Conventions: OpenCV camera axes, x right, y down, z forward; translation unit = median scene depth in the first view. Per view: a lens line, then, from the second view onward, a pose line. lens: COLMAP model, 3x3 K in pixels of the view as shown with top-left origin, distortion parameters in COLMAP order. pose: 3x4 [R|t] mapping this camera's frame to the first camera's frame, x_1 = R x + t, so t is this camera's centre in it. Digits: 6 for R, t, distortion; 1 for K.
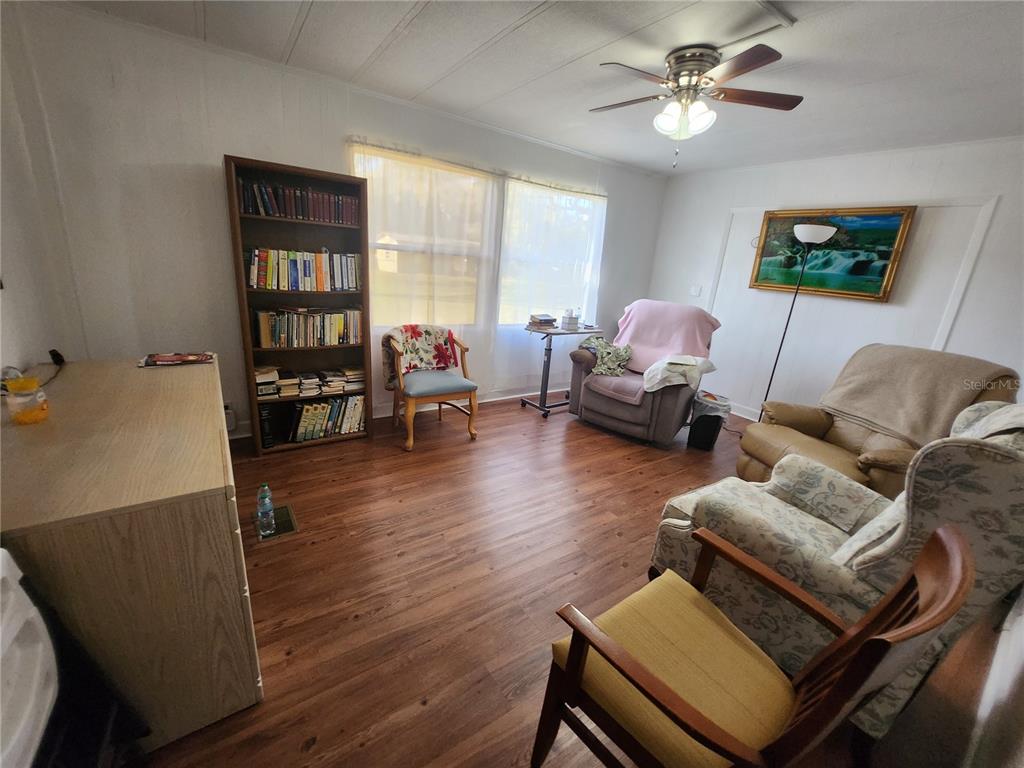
lens RADIAL K [[410.8, 0, 512.0], [0, 410.8, 384.0], [0, 0, 1]] dist [-0.019333, 0.000297]
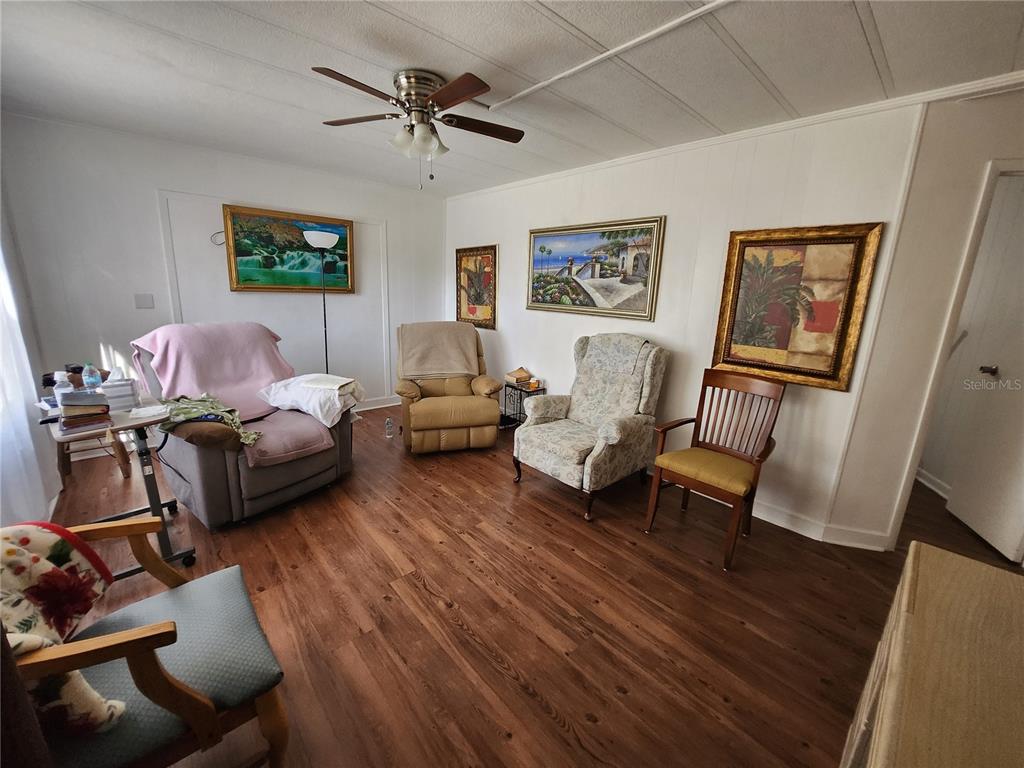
lens RADIAL K [[410.8, 0, 512.0], [0, 410.8, 384.0], [0, 0, 1]] dist [-0.019333, 0.000297]
pose [[-0.132665, -0.306122, 0.942703, -0.461920], [0.240714, 0.912684, 0.330249, -0.241982], [-0.961487, 0.270735, -0.047393, 0.632164]]
